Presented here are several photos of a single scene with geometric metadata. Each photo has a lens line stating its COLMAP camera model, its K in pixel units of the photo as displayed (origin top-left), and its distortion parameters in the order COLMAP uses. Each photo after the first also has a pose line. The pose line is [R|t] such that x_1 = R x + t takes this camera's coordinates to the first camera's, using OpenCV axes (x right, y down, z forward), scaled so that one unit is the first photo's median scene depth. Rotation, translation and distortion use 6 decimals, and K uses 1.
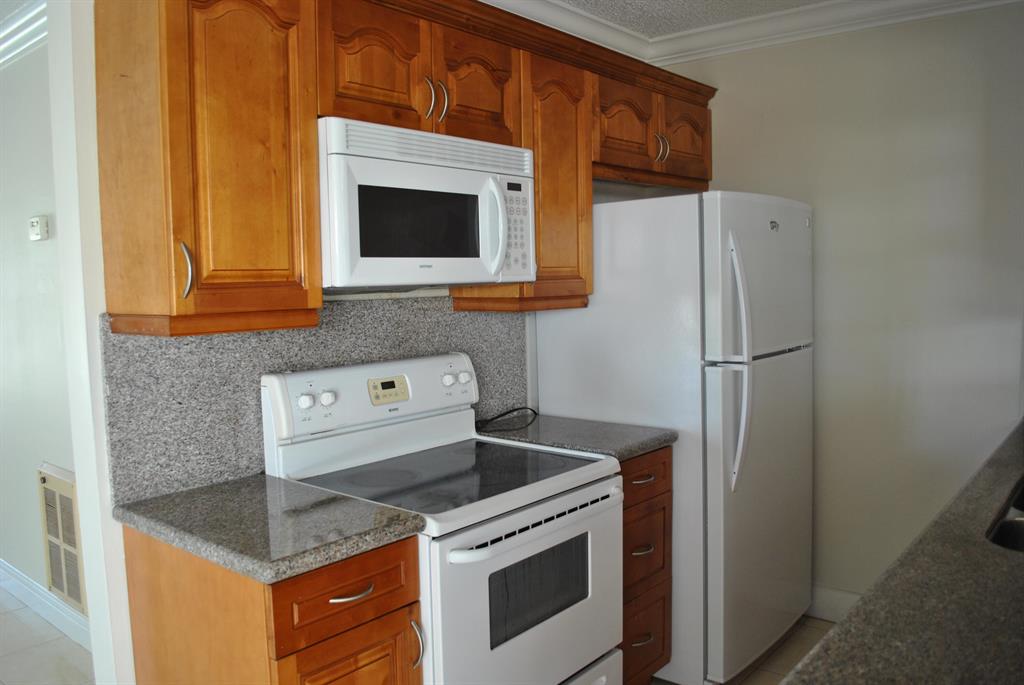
lens RADIAL K [[806.8, 0, 512.0], [0, 806.8, 342.5], [0, 0, 1]] dist [-0.073193, 0.003573]
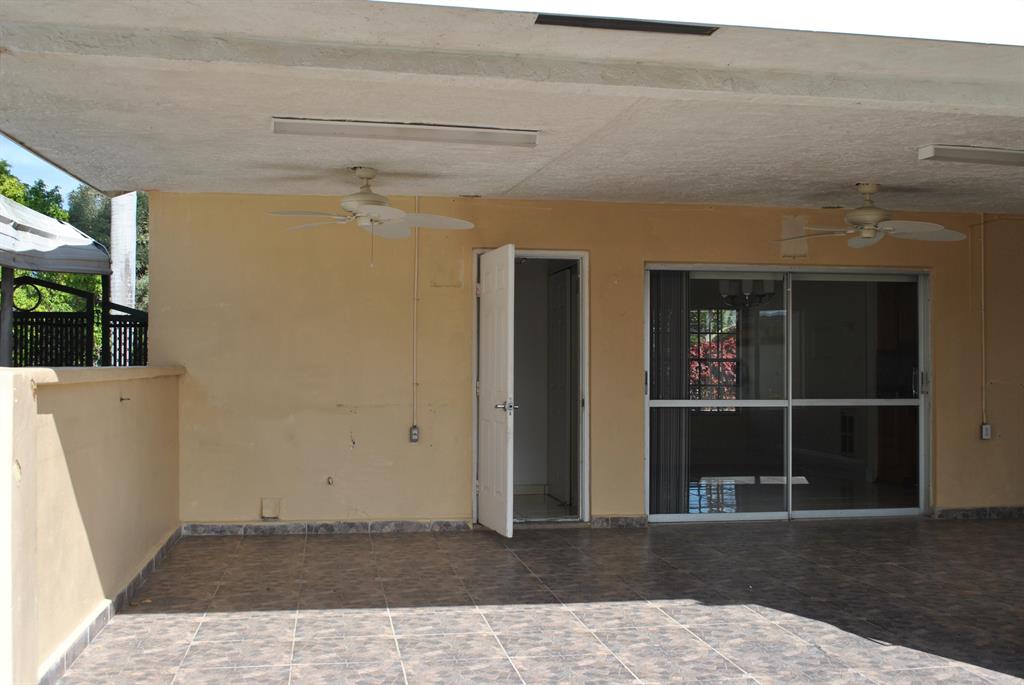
lens RADIAL K [[1138.4, 0, 512.0], [0, 1138.4, 342.5], [0, 0, 1]] dist [-0.048949, 0.015741]
pose [[0.761296, 0.007742, -0.648358, 1.601686], [-0.072305, 0.994706, -0.073022, 0.415943], [0.644361, 0.102471, 0.757825, -4.027308]]
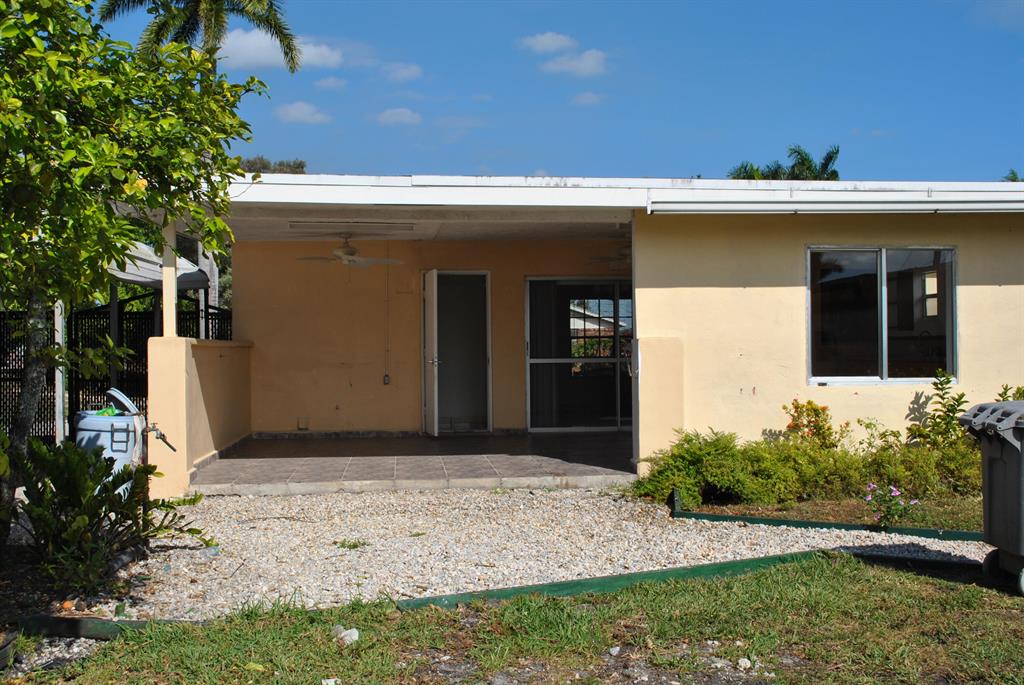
lens RADIAL K [[1143.9, 0, 512.0], [0, 1143.9, 342.5], [0, 0, 1]] dist [-0.011482, 0.000297]
pose [[0.715642, 0.007289, -0.698429, 3.807946], [-0.062719, 0.996577, -0.053864, 0.551046], [0.695646, 0.082353, 0.713649, -5.408873]]
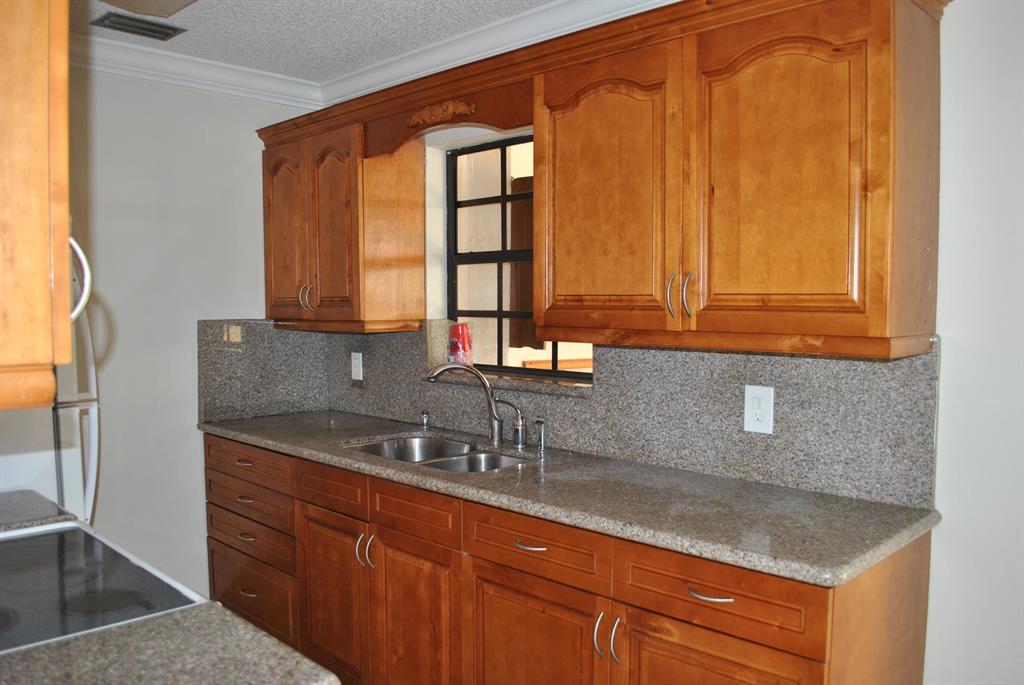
lens RADIAL K [[819.7, 0, 512.0], [0, 819.7, 342.5], [0, 0, 1]] dist [-0.121605, 0.085690]
pose [[0.078940, -0.030713, 0.996406, -0.662225], [0.080689, 0.996443, 0.024322, -0.026994], [-0.993608, 0.078480, 0.081137, 0.462728]]
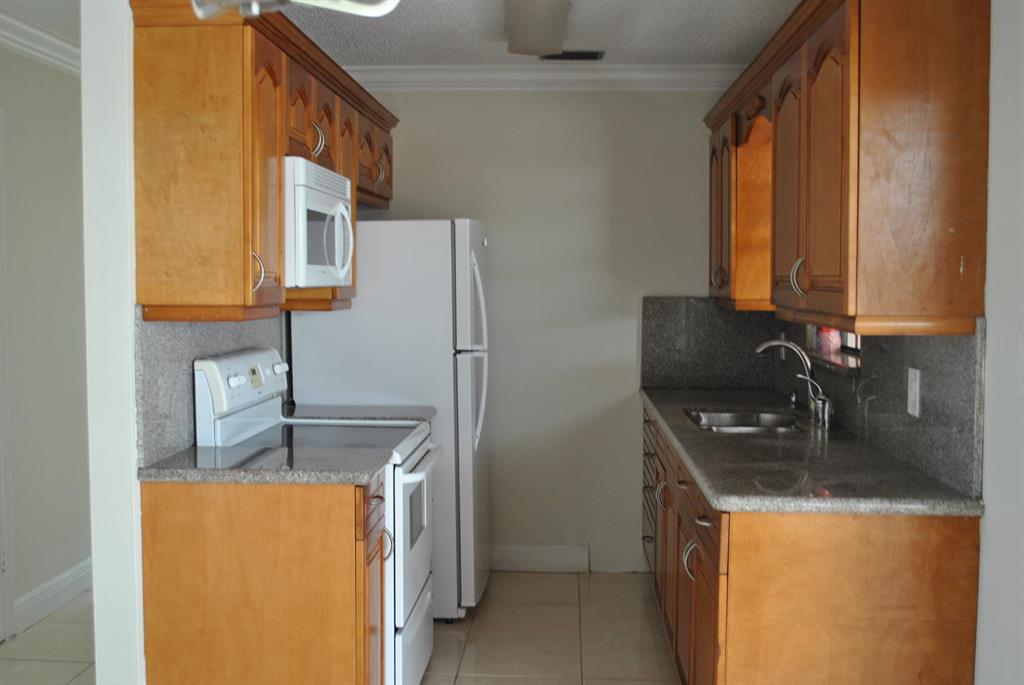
lens RADIAL K [[1138.4, 0, 512.0], [0, 1138.4, 342.5], [0, 0, 1]] dist [-0.048949, 0.015741]
pose [[0.796414, -0.011157, 0.604649, -0.866142], [0.030808, 0.999280, -0.022140, 0.059607], [-0.603966, 0.036261, 0.796185, -0.548732]]
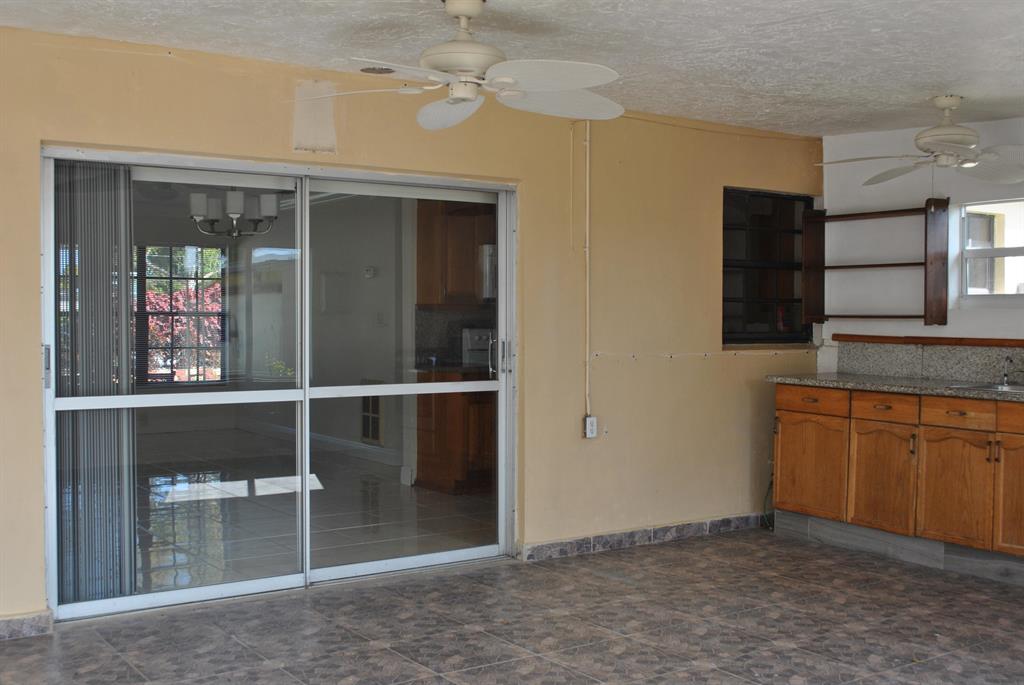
lens RADIAL K [[1138.4, 0, 512.0], [0, 1138.4, 342.5], [0, 0, 1]] dist [-0.048949, 0.015741]
pose [[0.965291, 0.027668, -0.259707, 0.837554], [-0.042580, 0.997740, -0.051971, 0.268960], [0.257682, 0.061226, 0.964288, -2.631210]]
